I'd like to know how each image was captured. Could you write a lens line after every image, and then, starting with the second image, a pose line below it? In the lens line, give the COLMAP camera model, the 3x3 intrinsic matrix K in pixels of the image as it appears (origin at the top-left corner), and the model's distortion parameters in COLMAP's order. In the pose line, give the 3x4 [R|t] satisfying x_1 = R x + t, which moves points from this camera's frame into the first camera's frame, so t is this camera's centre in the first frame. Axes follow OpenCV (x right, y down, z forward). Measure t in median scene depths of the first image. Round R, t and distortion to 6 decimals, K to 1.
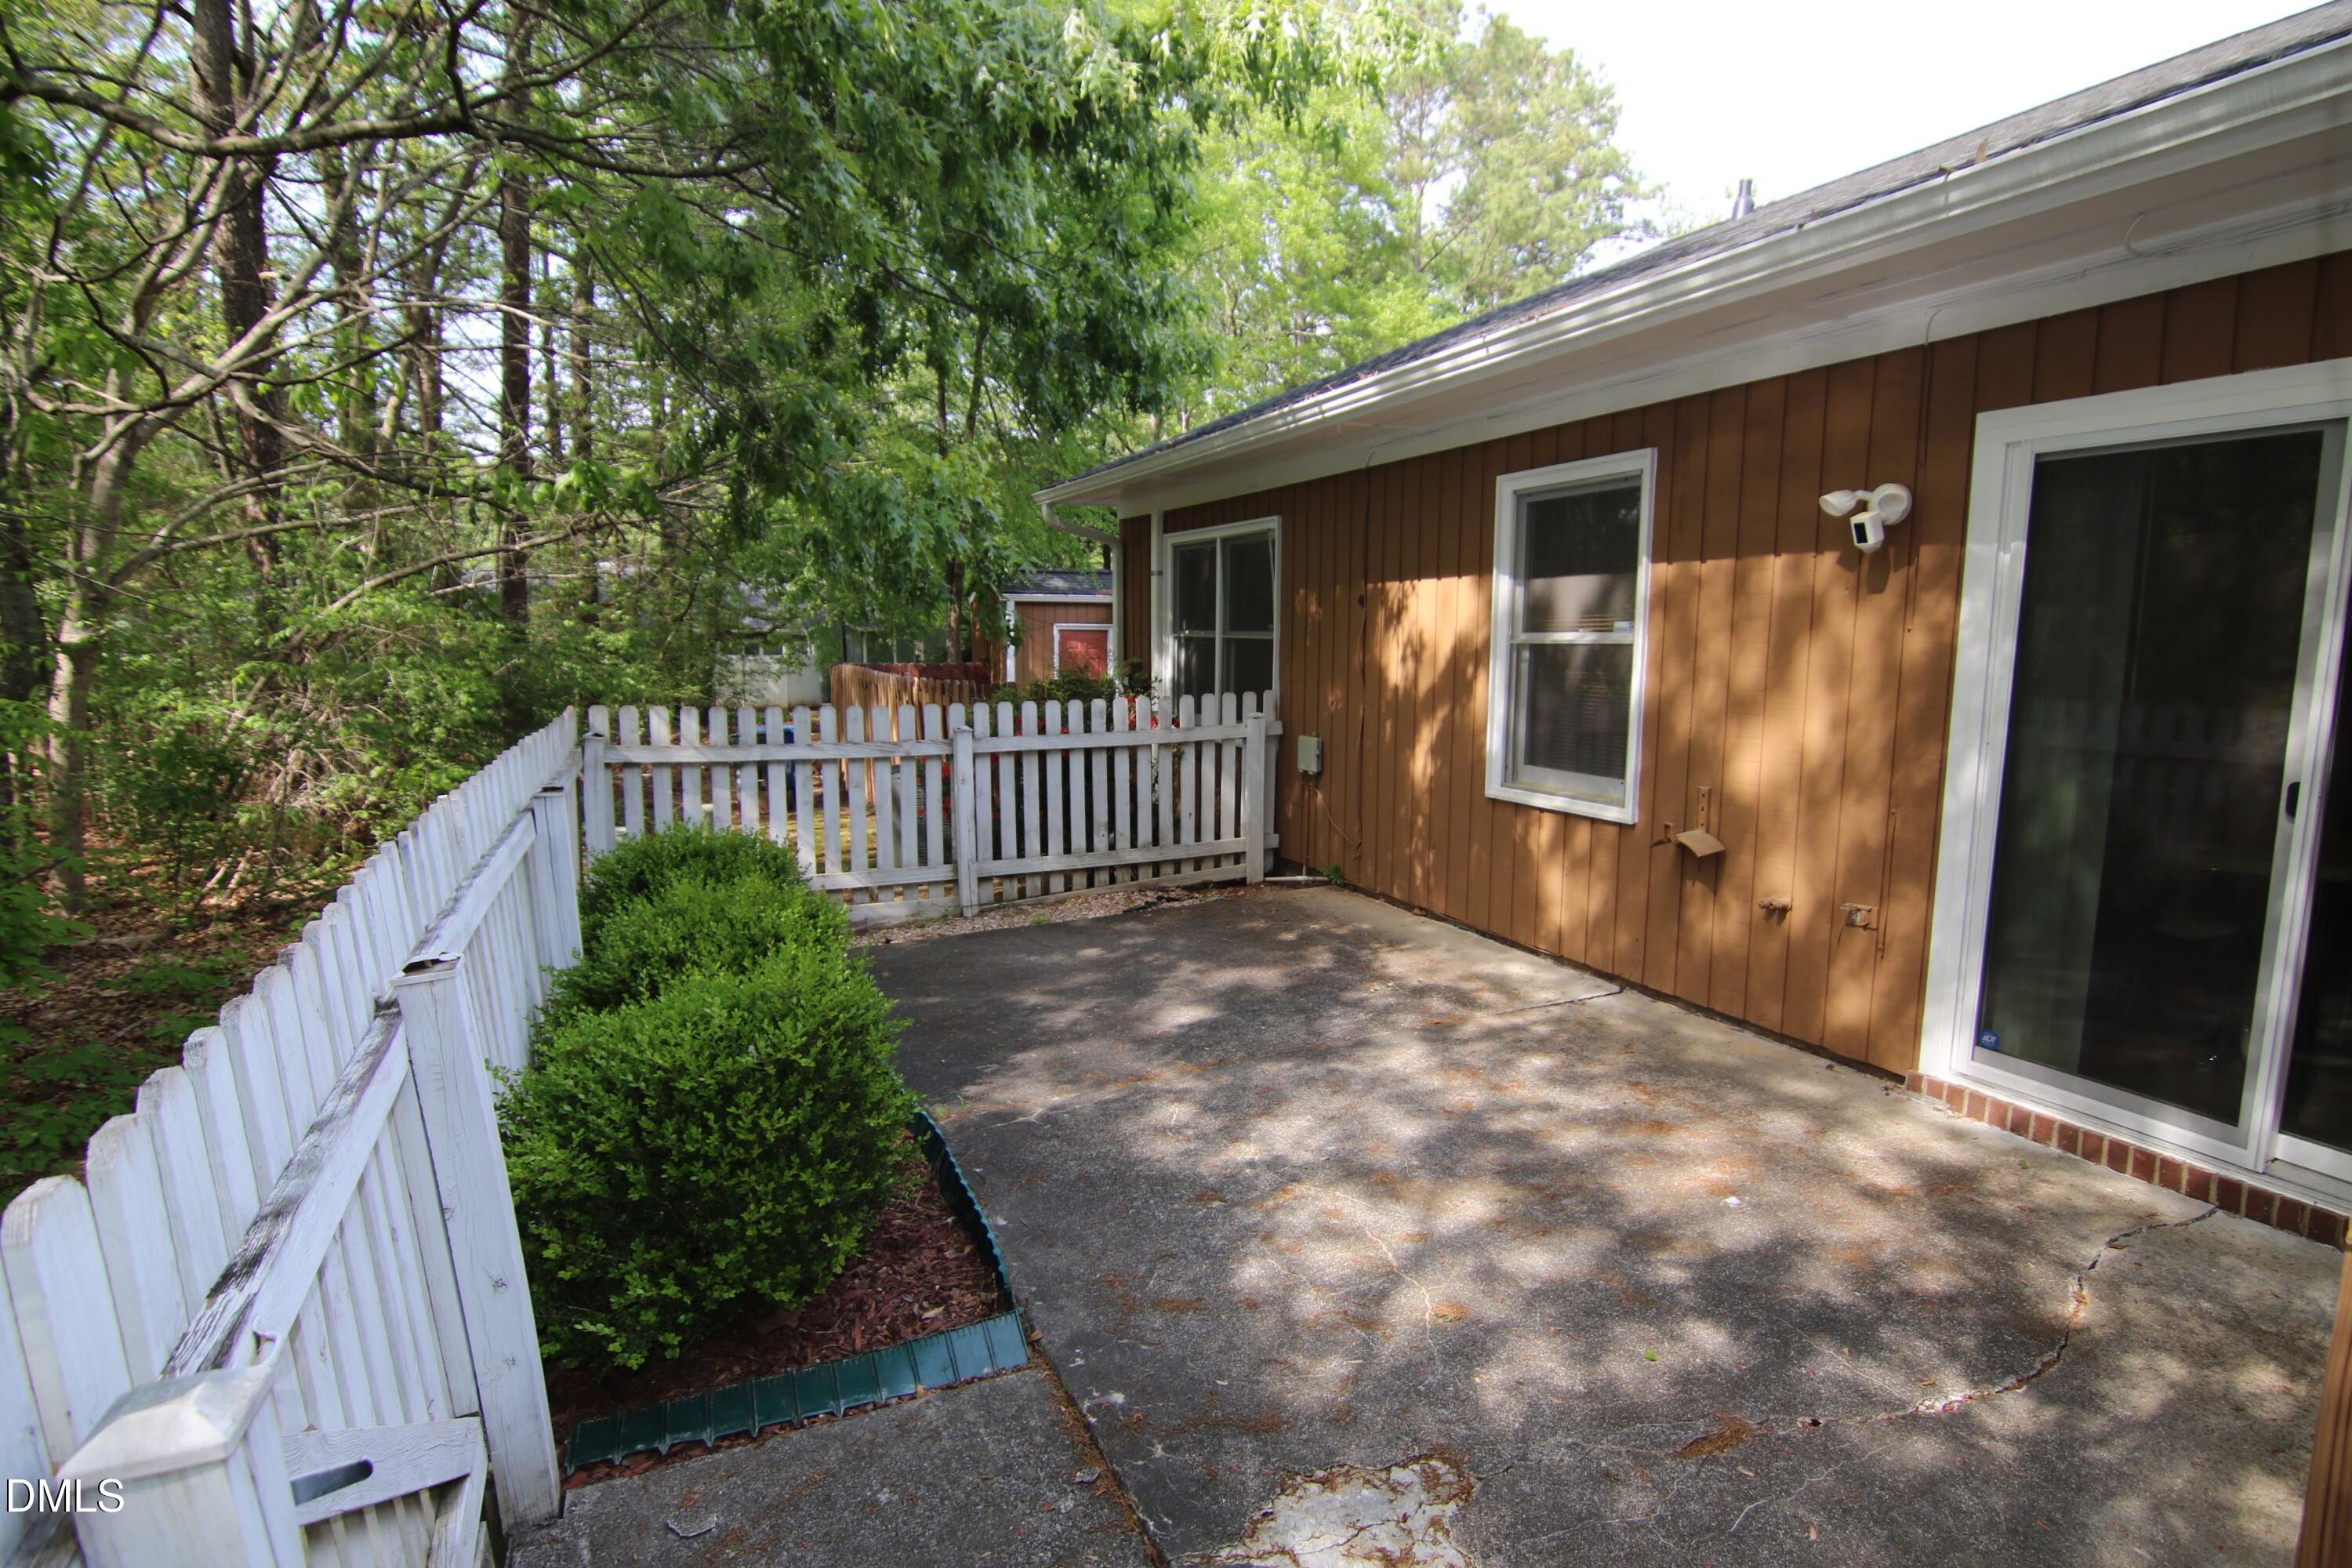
lens RADIAL K [[1167.7, 0, 1185.9], [0, 1167.7, 798.8], [0, 0, 1]] dist [-0.026100, -0.000937]
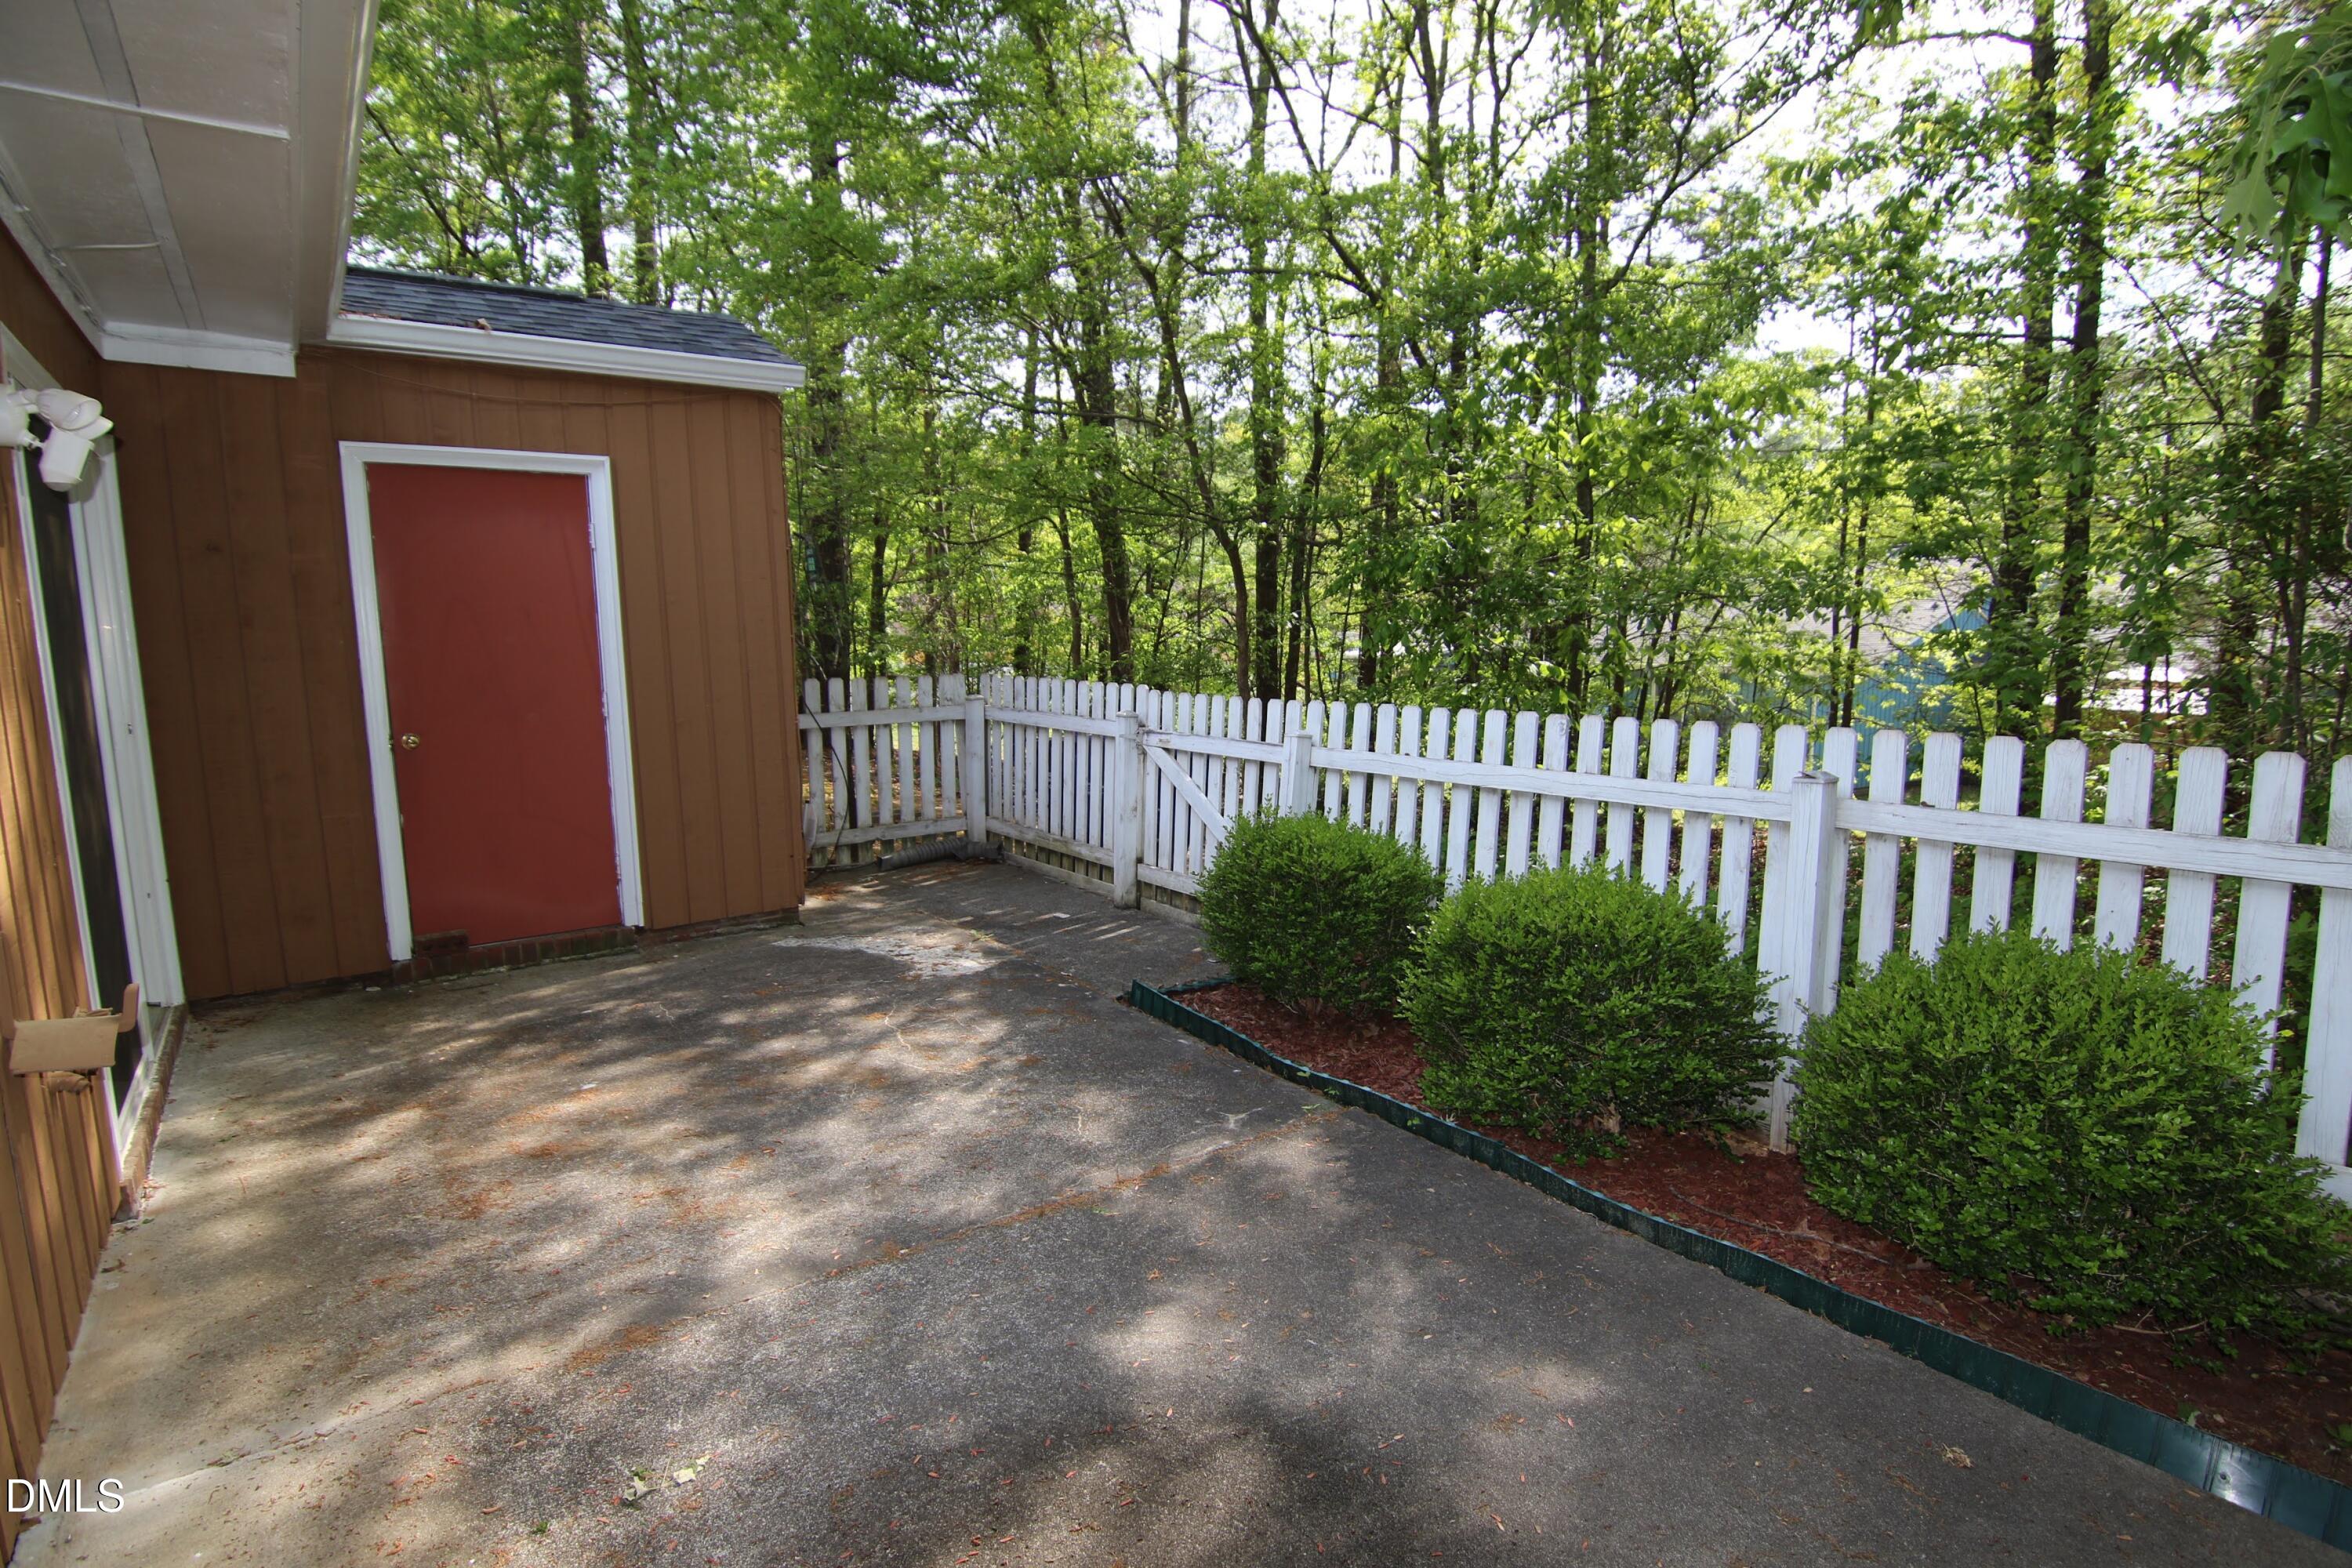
lens RADIAL K [[1167.7, 0, 1185.9], [0, 1167.7, 798.8], [0, 0, 1]] dist [-0.026100, -0.000937]
pose [[-0.975671, 0.041579, -0.215261, 0.110240], [-0.020264, 0.960546, 0.277382, -0.265924], [0.218302, 0.274995, -0.936334, 2.055864]]
